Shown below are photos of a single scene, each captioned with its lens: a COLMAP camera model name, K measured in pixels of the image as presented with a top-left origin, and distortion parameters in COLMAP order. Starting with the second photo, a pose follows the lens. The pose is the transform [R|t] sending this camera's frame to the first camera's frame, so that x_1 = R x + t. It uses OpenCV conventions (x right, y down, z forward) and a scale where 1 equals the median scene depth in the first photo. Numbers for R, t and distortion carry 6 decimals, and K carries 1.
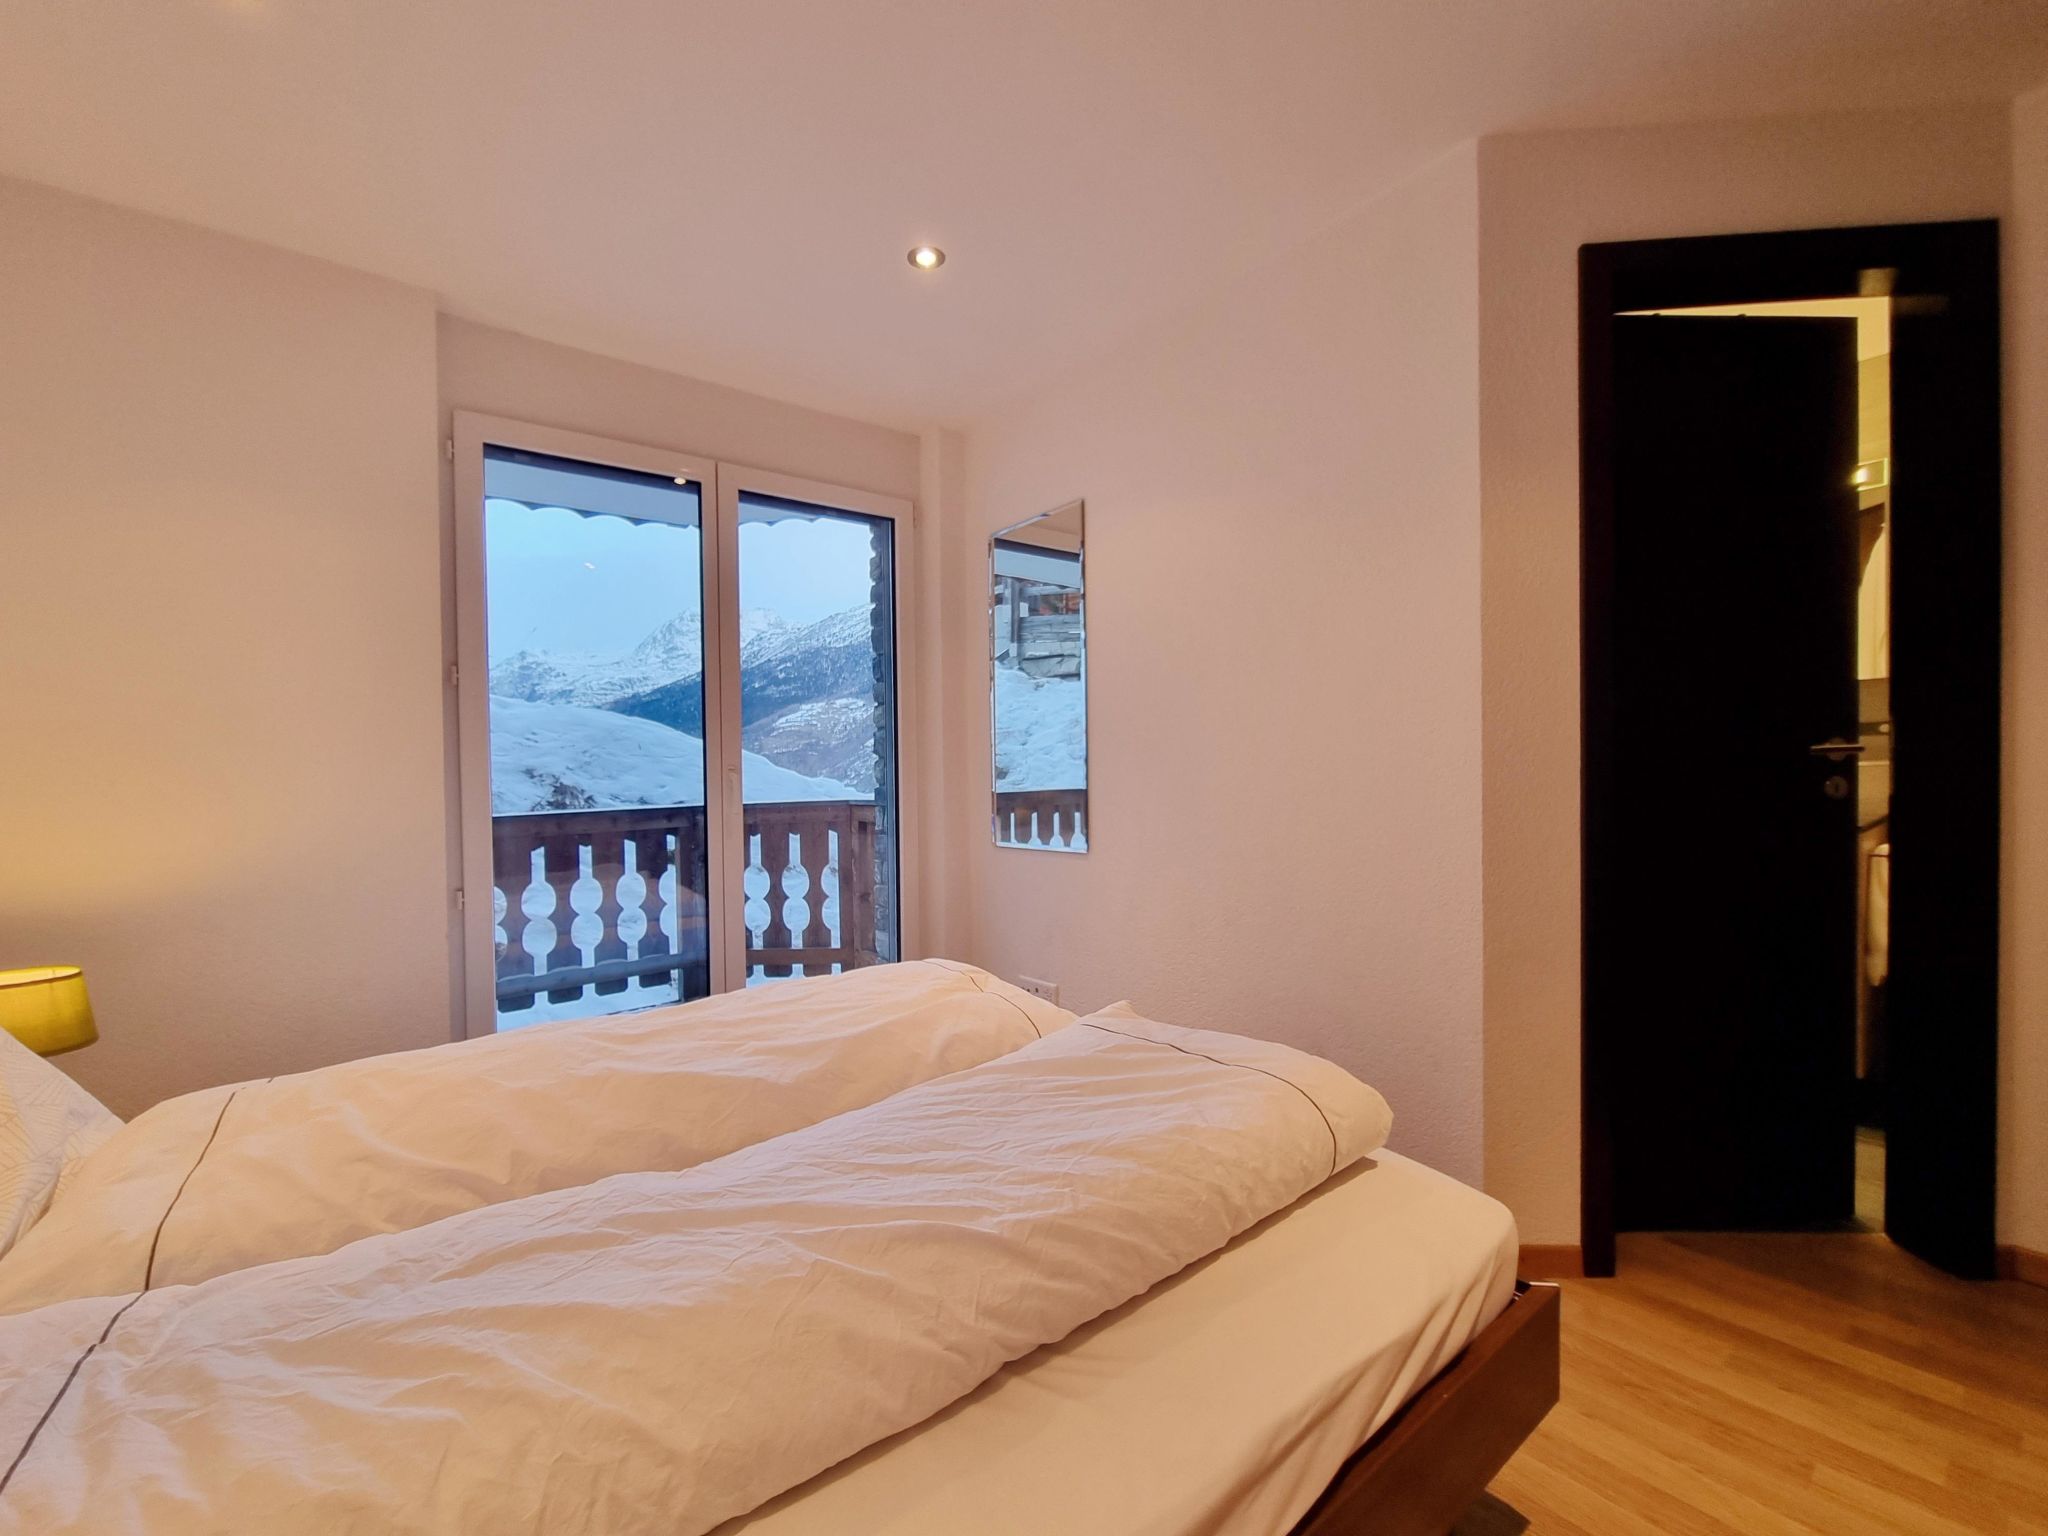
lens RADIAL K [[835.5, 0, 1026.4], [0, 835.5, 764.7], [0, 0, 1]] dist [-0.005362, -0.000656]
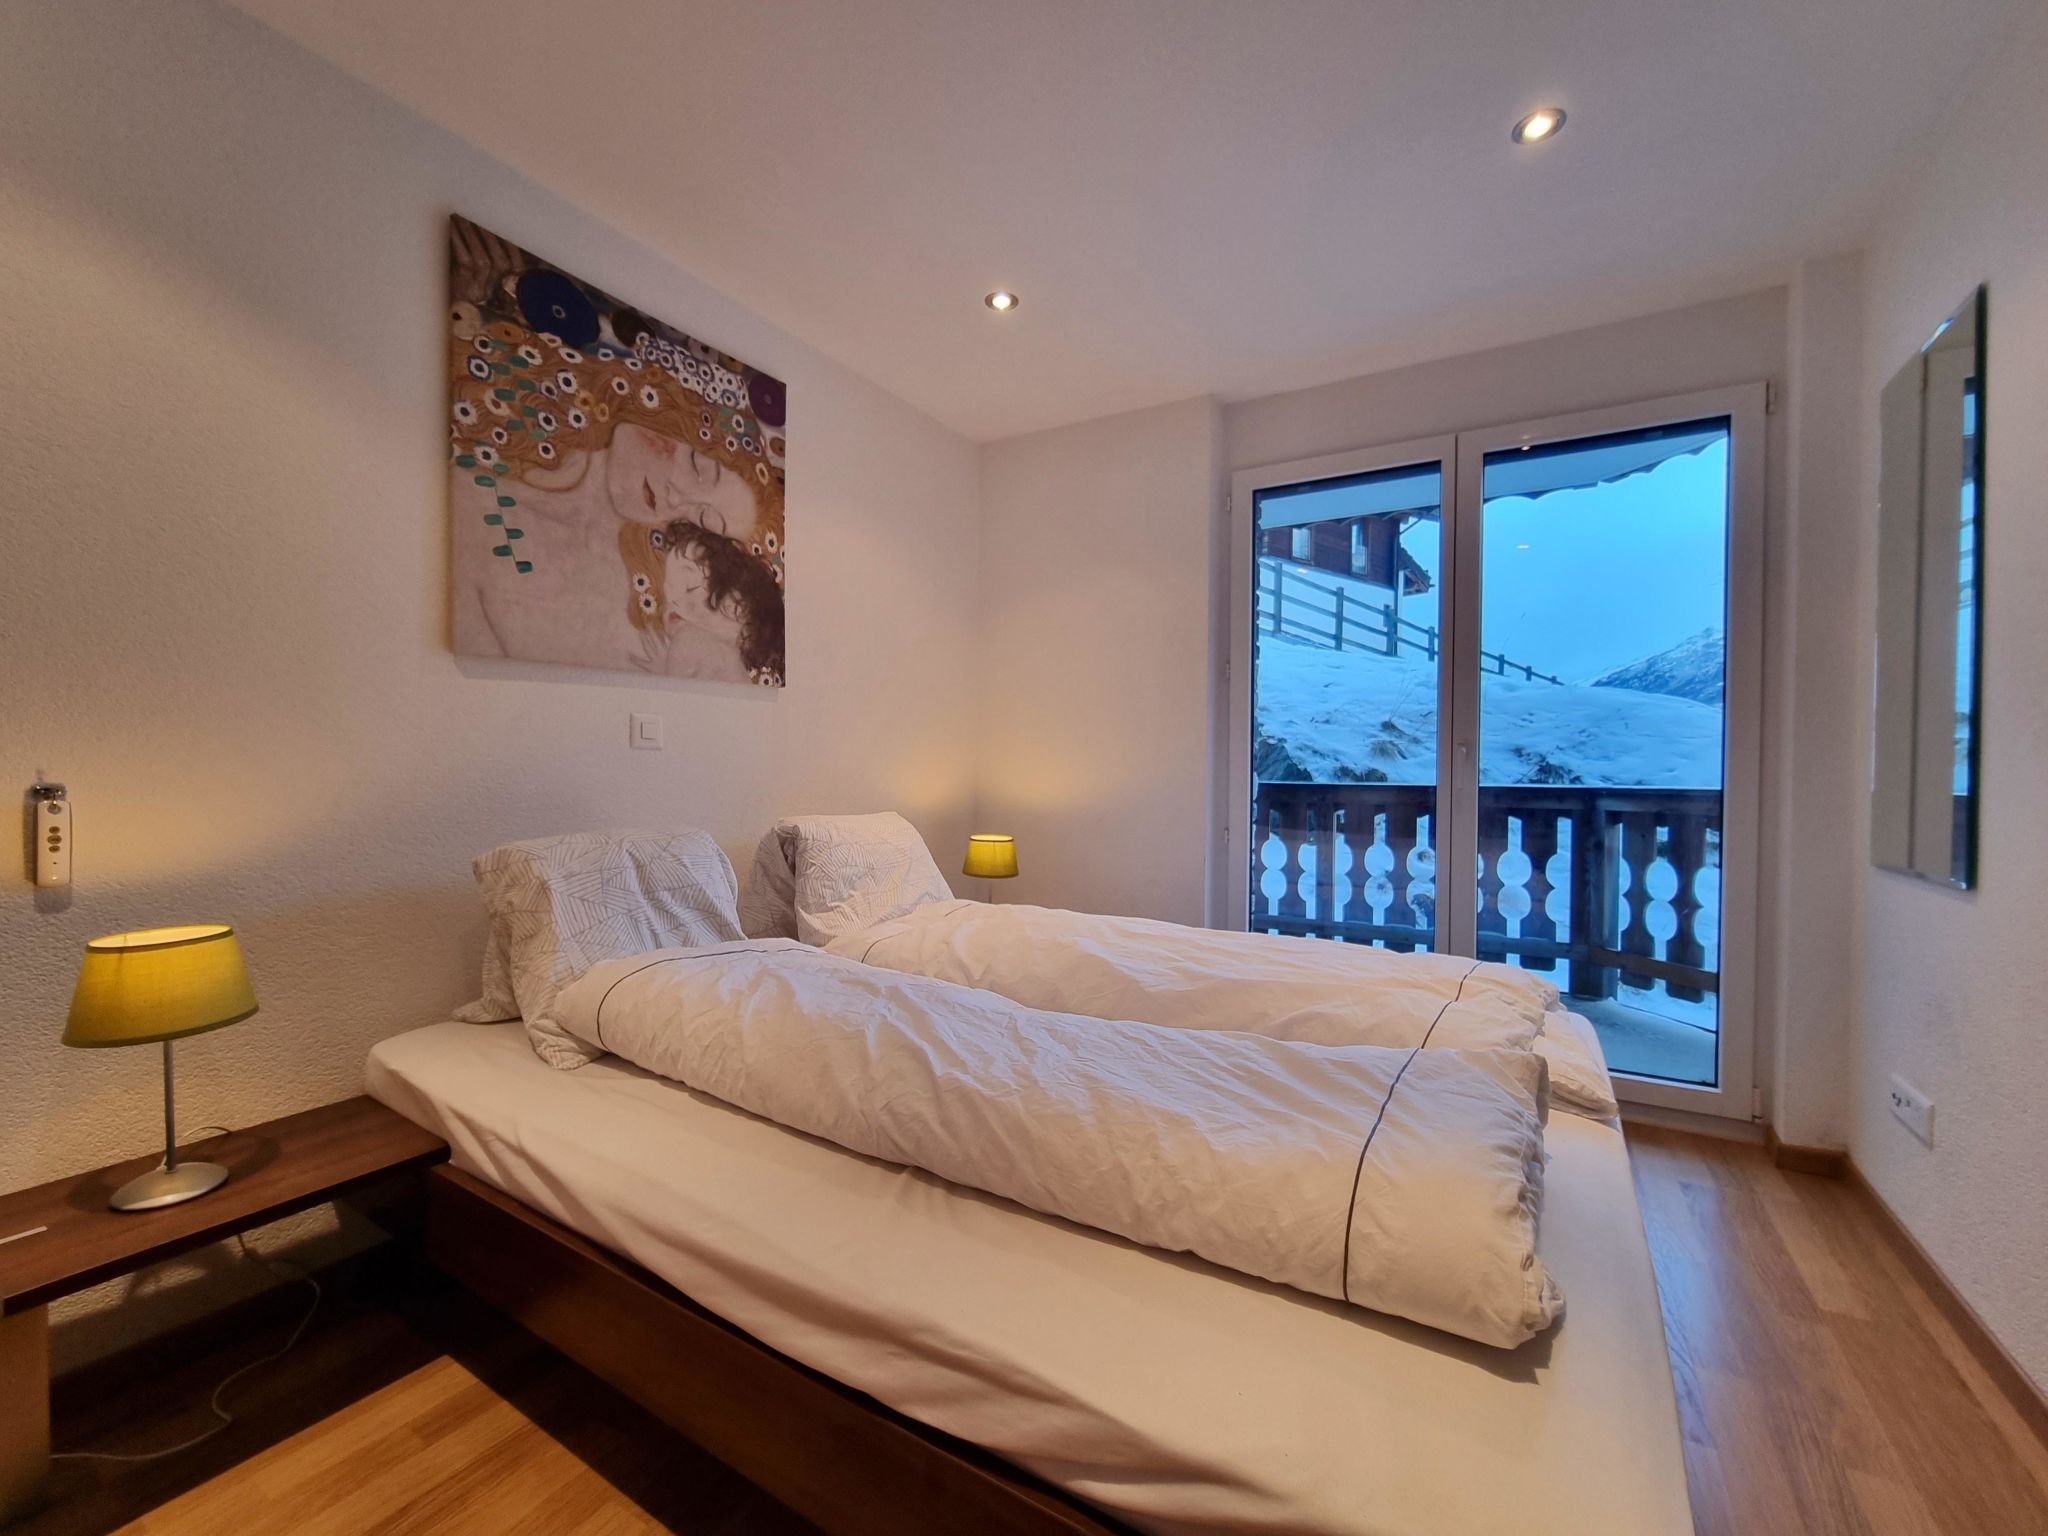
lens RADIAL K [[835.5, 0, 1095.0], [0, 835.5, 755.1], [0, 0, 1]] dist [-0.005362, -0.000656]
pose [[0.380945, 0.016876, -0.924444, 0.393784], [-0.009359, 0.999853, 0.014396, 0.009218], [0.924550, 0.003168, 0.381047, 0.222962]]
